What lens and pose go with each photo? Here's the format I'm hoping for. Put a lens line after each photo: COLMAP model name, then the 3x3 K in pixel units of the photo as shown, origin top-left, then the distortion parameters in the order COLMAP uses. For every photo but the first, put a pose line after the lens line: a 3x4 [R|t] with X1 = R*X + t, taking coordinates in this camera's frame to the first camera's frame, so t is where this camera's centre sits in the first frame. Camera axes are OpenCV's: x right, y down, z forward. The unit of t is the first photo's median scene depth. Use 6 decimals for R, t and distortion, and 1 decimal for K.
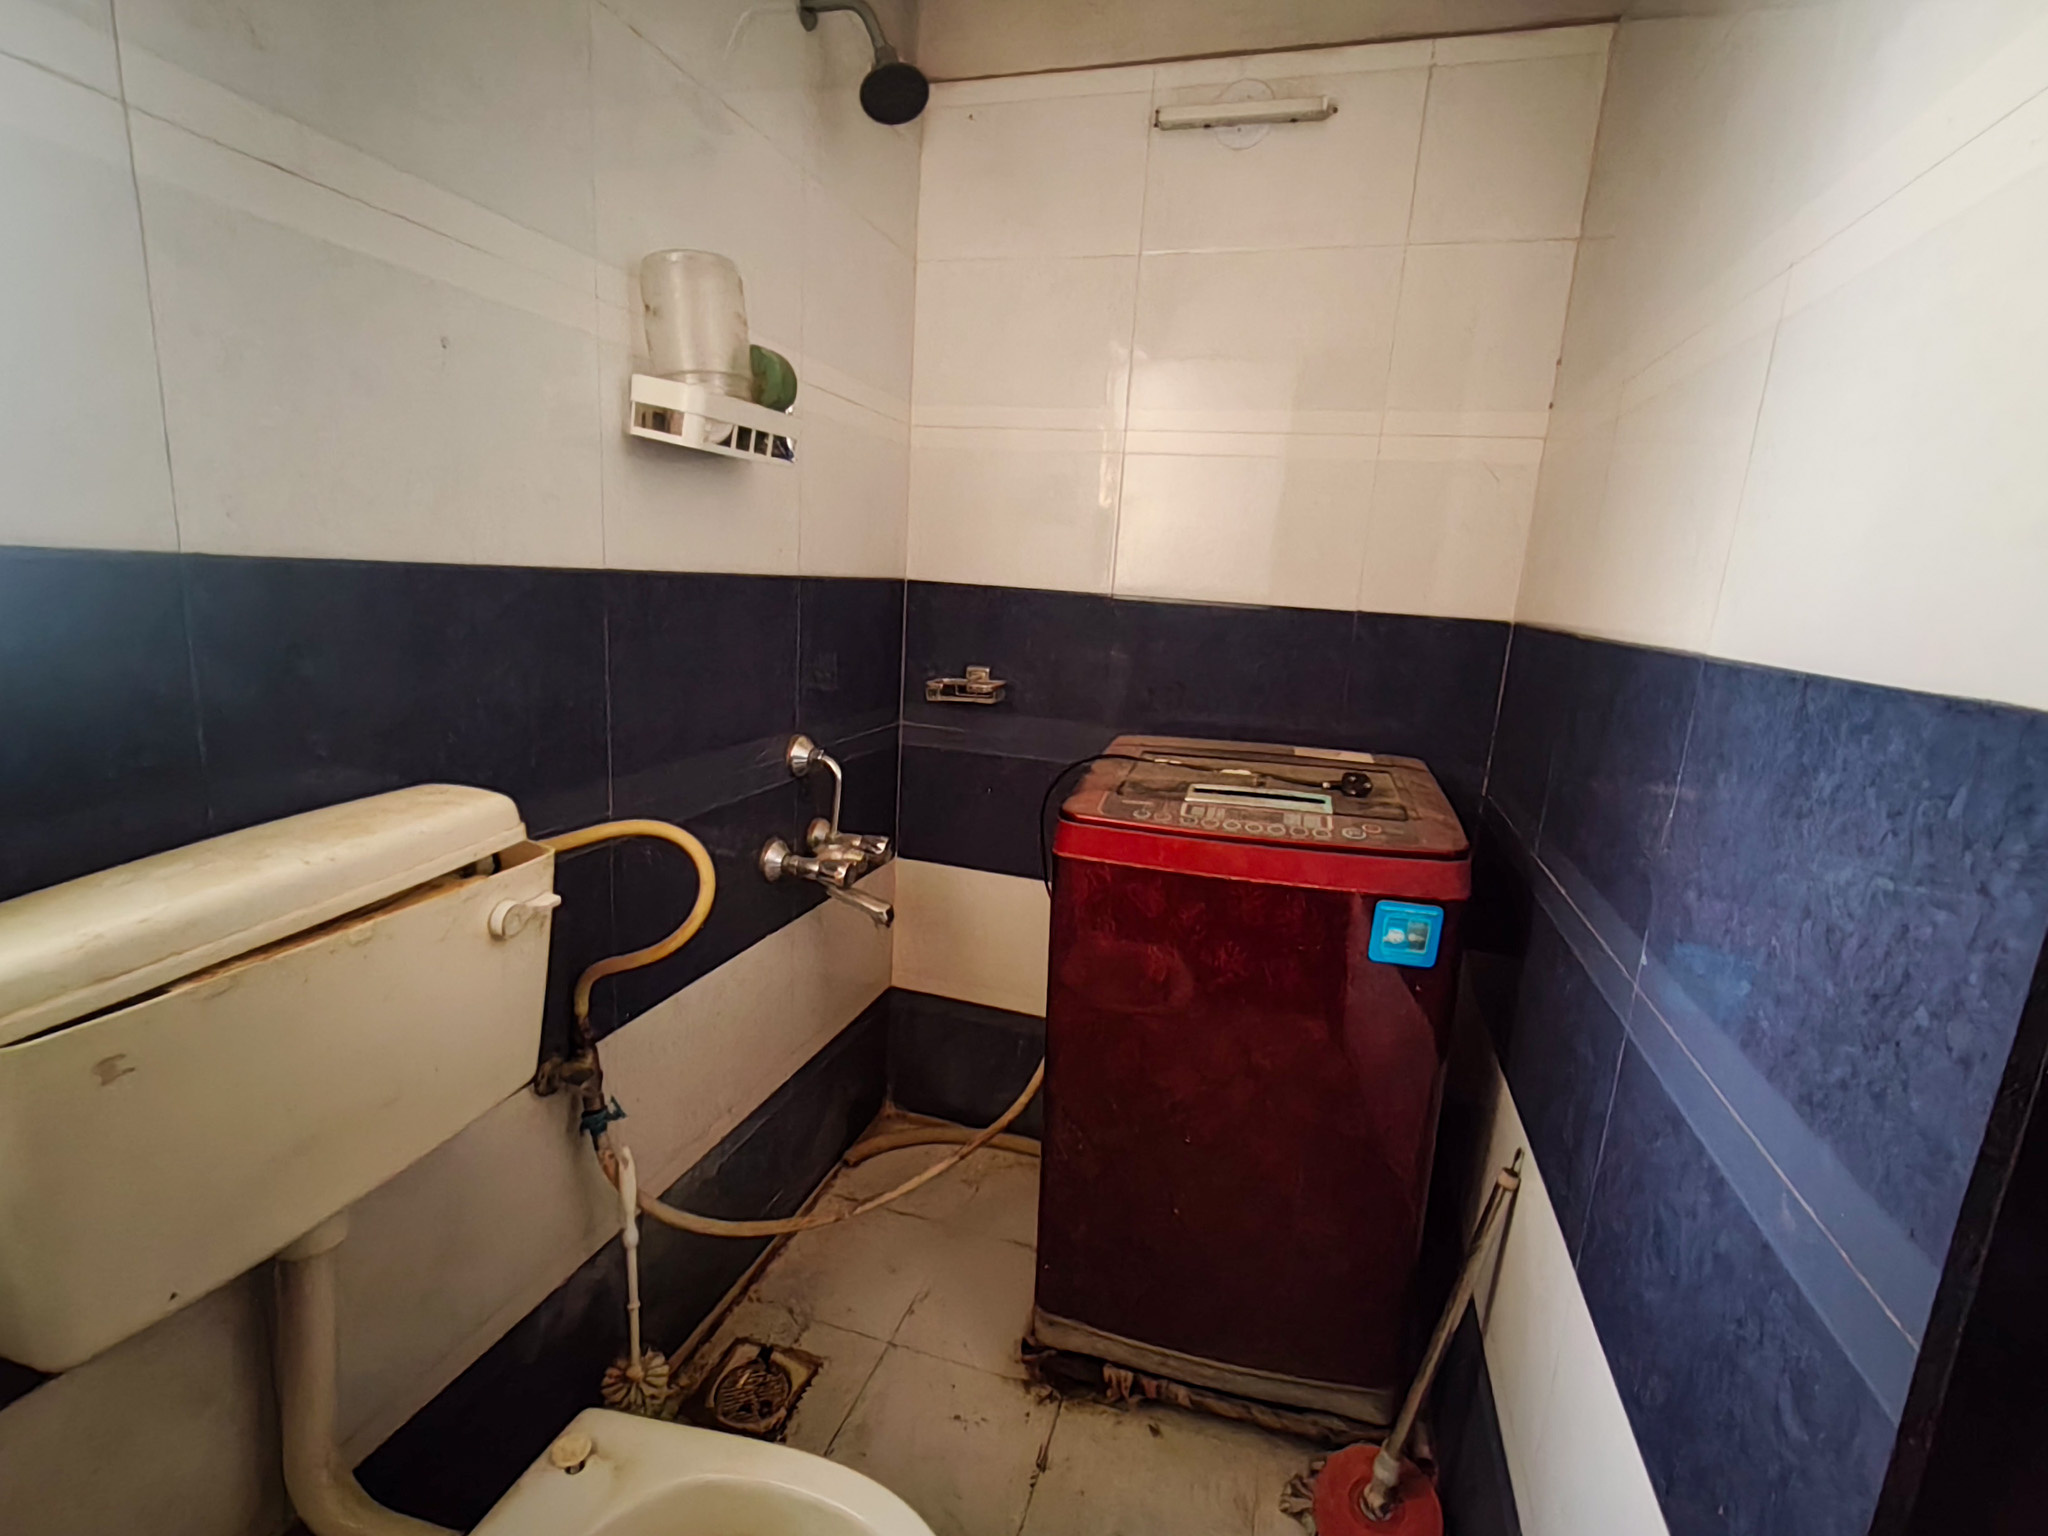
lens RADIAL K [[965.3, 0, 1038.2], [0, 965.3, 772.0], [0, 0, 1]] dist [0.007917, 0.000462]
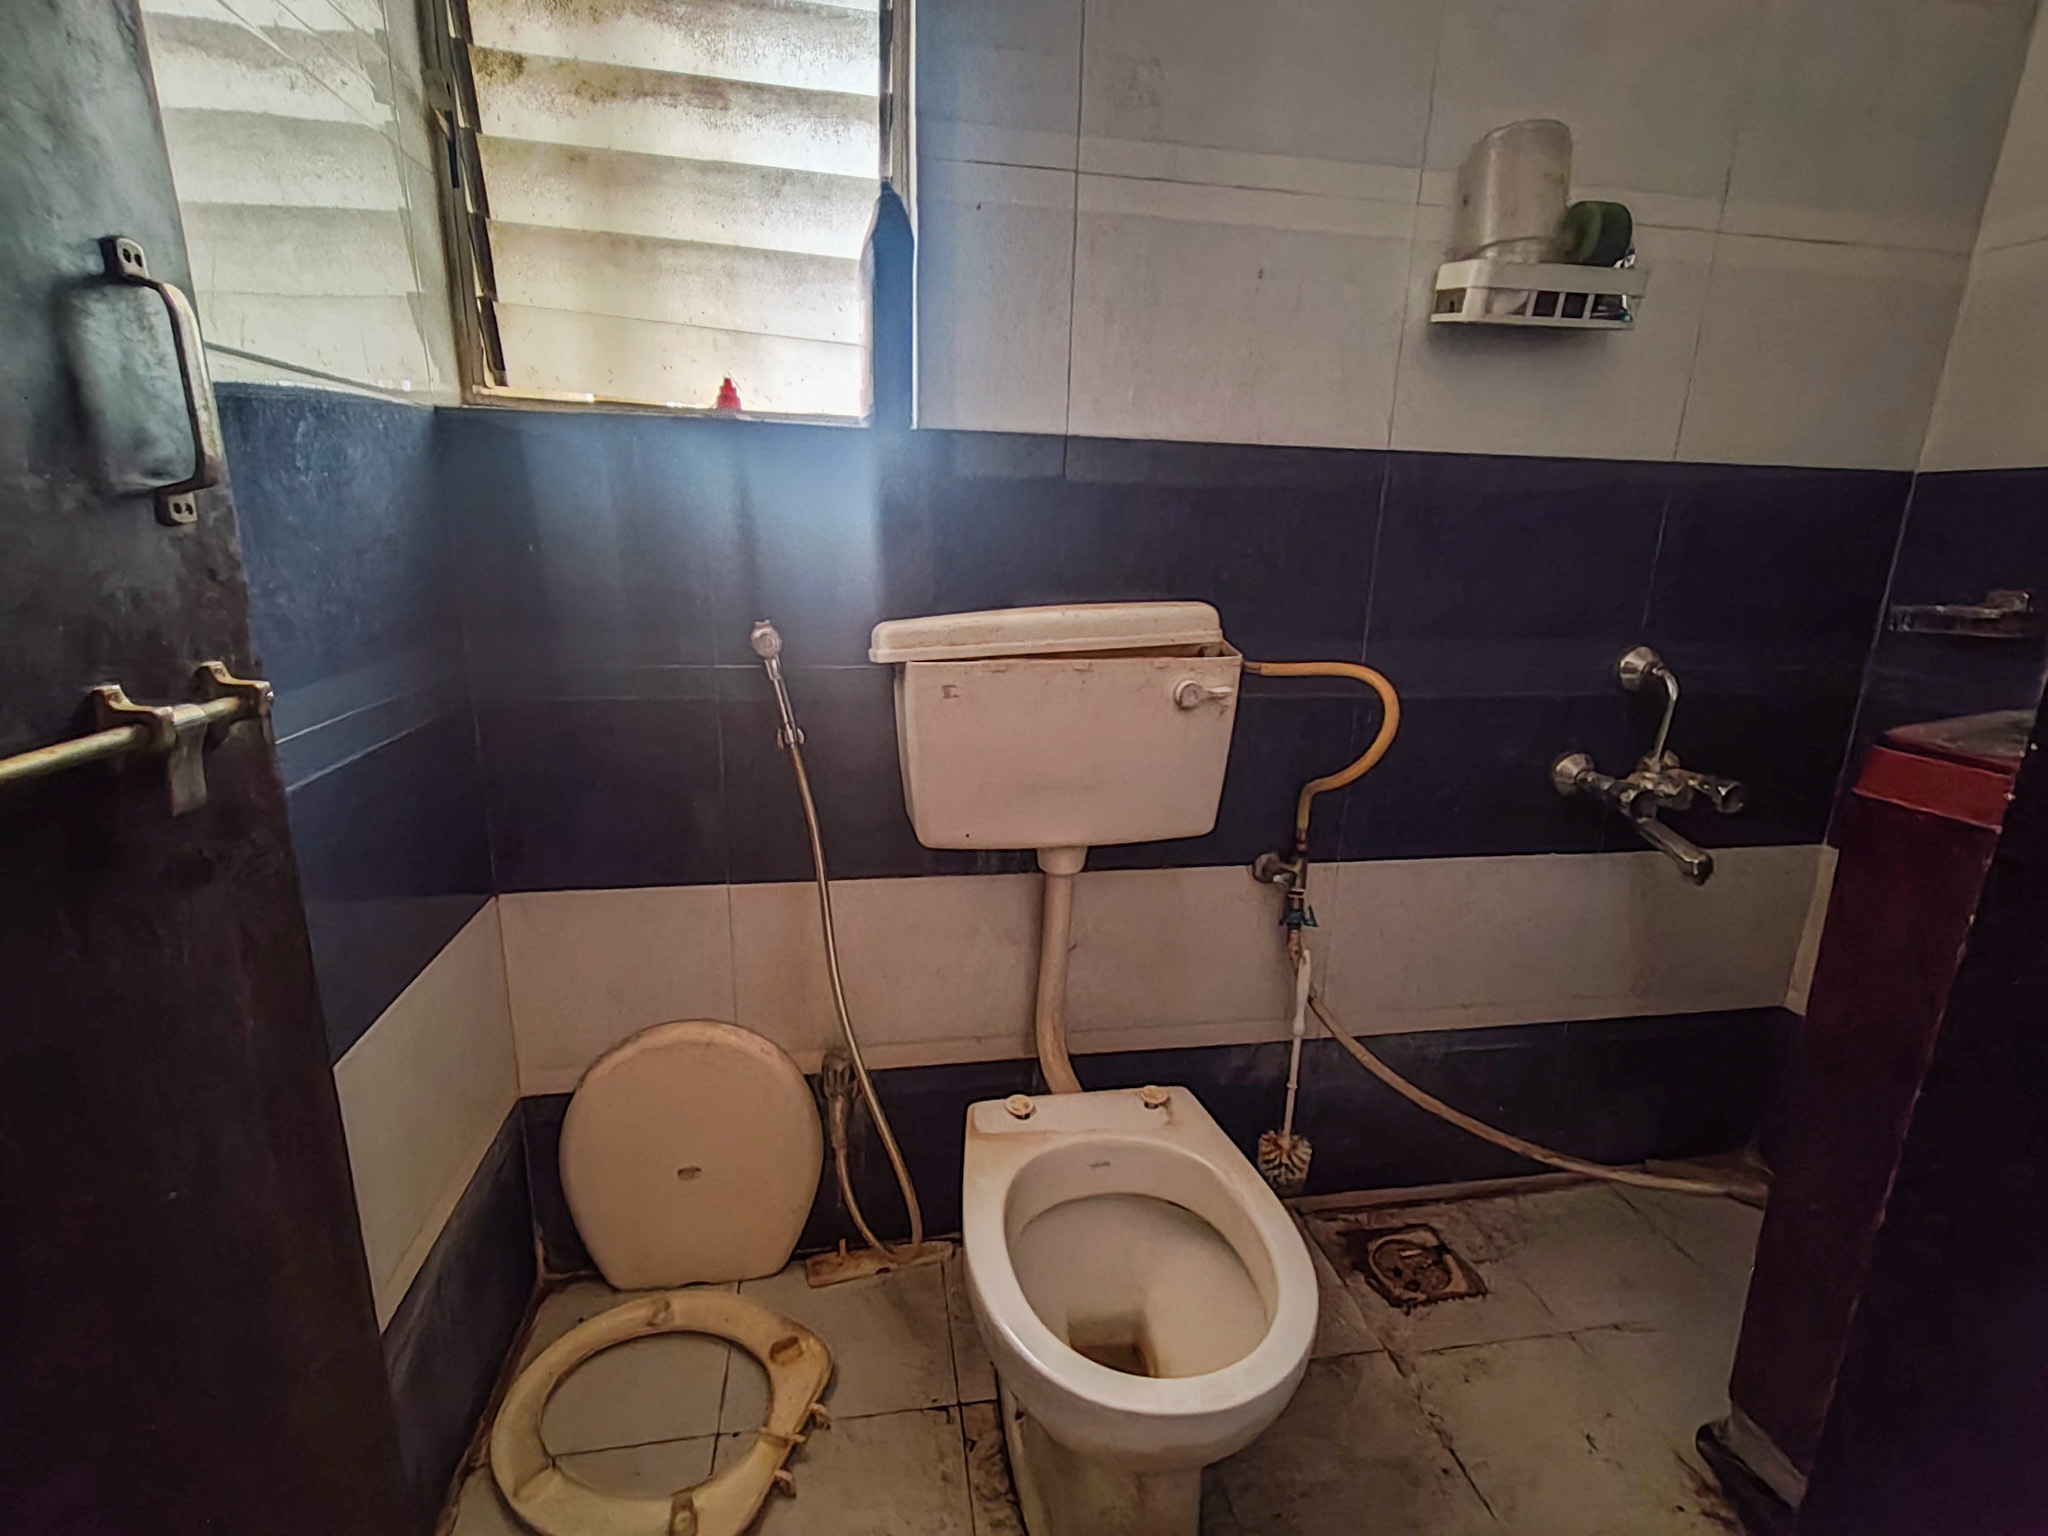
lens RADIAL K [[965.3, 0, 1007.6], [0, 965.3, 761.1], [0, 0, 1]] dist [0.007917, 0.000462]
pose [[0.445892, 0.174136, -0.877985, 0.398455], [-0.180748, 0.978203, 0.102219, 0.109248], [0.876647, 0.113115, 0.467648, 0.106239]]
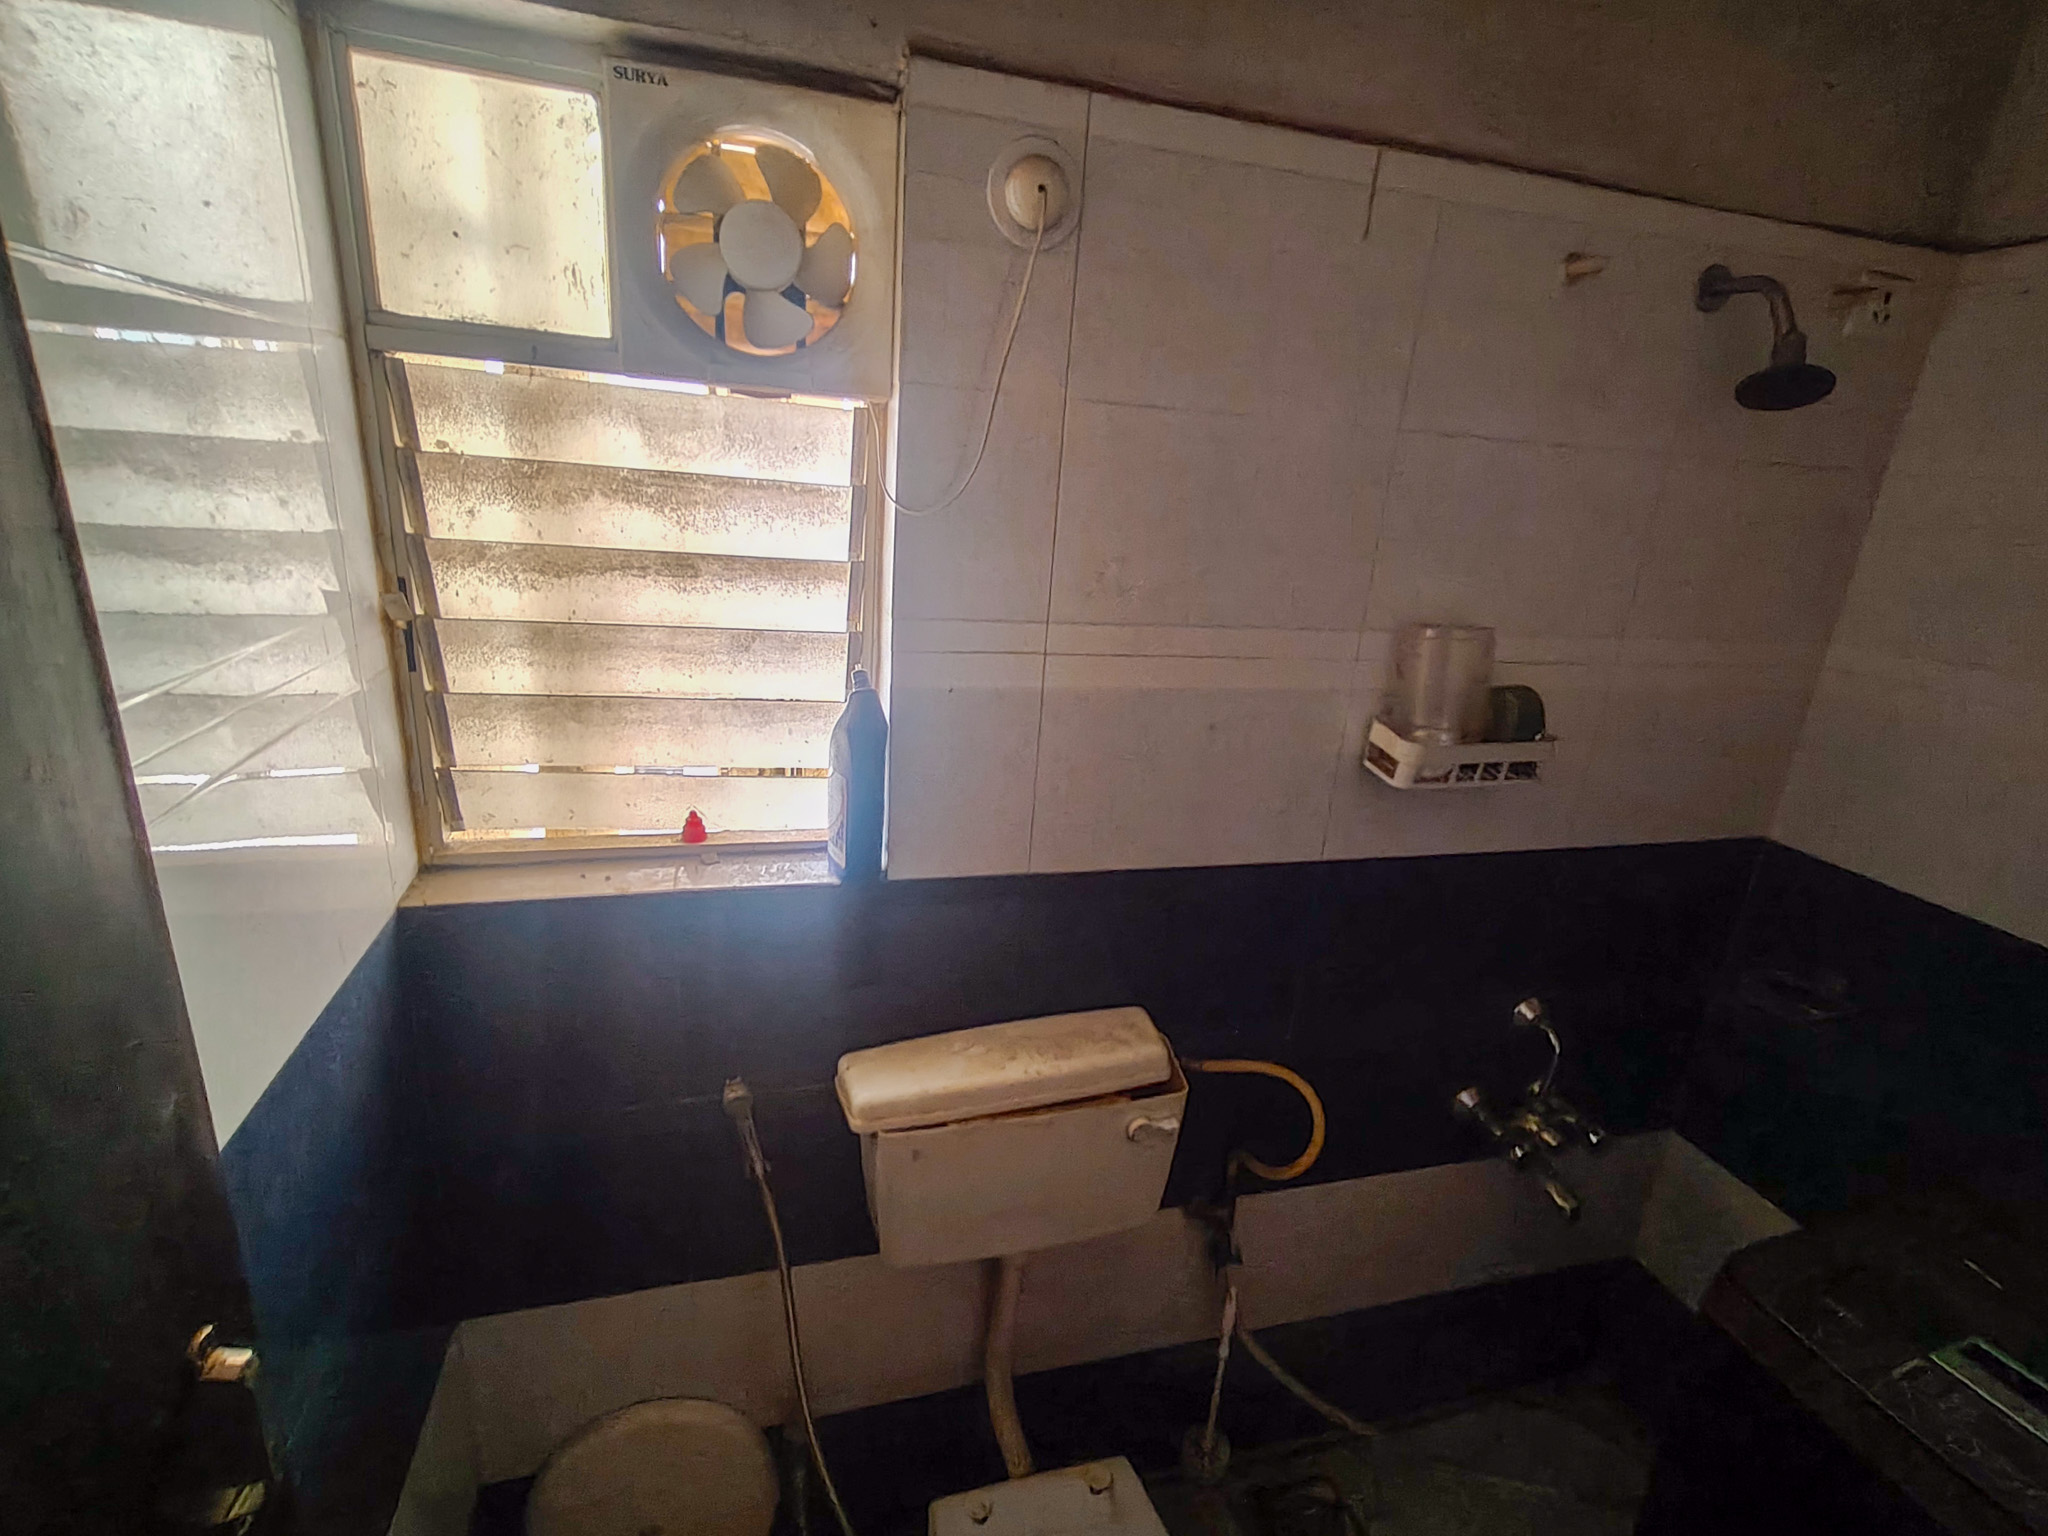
lens RADIAL K [[965.3, 0, 1013.9], [0, 965.3, 774.1], [0, 0, 1]] dist [0.007917, 0.000462]
pose [[0.532973, 0.230934, -0.814008, 0.303914], [-0.205065, 0.968607, 0.140527, -0.388499], [0.820907, 0.092028, 0.563598, -0.024818]]
